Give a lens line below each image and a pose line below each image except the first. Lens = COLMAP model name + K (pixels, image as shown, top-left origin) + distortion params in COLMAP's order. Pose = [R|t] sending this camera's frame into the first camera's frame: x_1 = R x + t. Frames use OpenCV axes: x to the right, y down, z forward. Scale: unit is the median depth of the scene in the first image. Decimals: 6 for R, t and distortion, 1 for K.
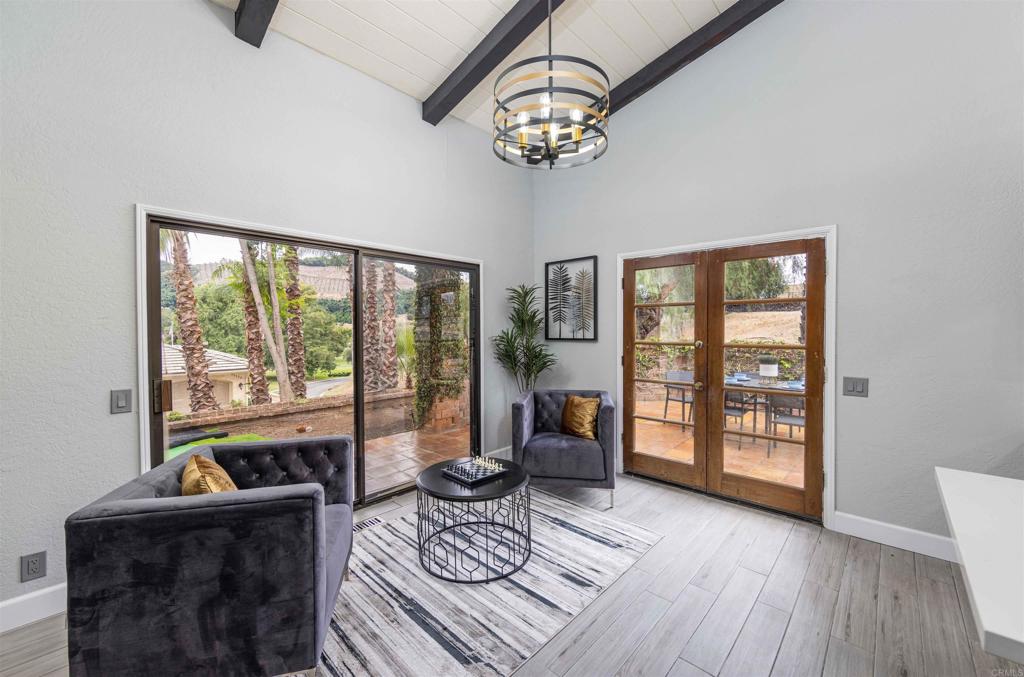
lens RADIAL K [[405.1, 0, 512.9], [0, 405.1, 338.2], [0, 0, 1]] dist [-0.000947, 0.000019]
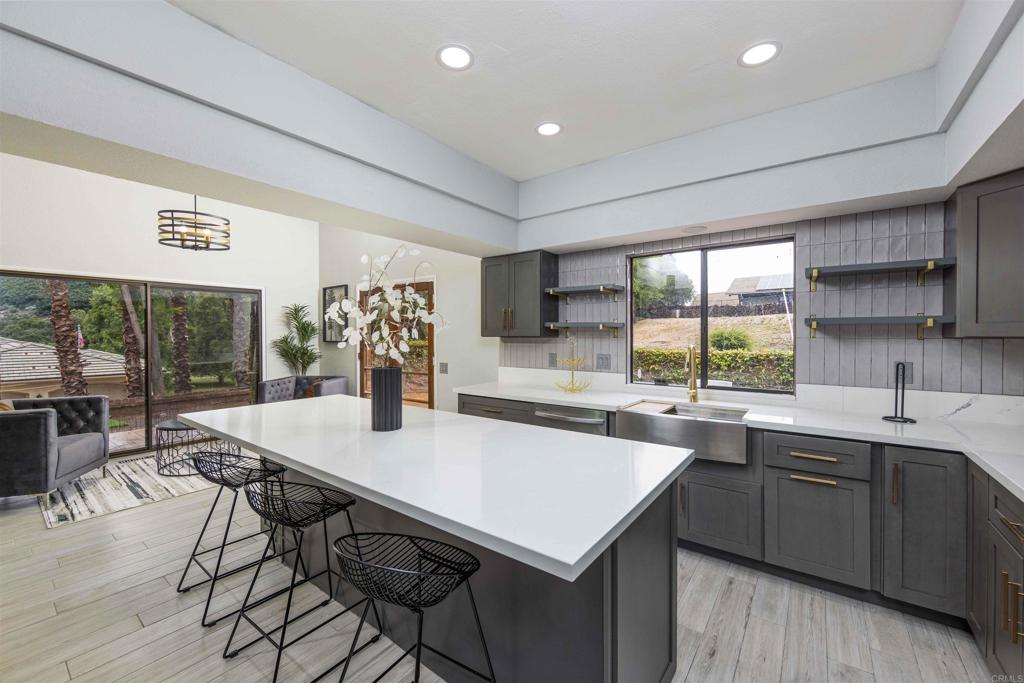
lens RADIAL K [[402.6, 0, 510.4], [0, 402.6, 338.9], [0, 0, 1]] dist [-0.002859, 0.000403]
pose [[0.993920, -0.000594, 0.110105, 0.928832], [0.001603, 0.999958, -0.009070, 0.009960], [-0.110095, 0.009191, 0.993879, -0.753127]]
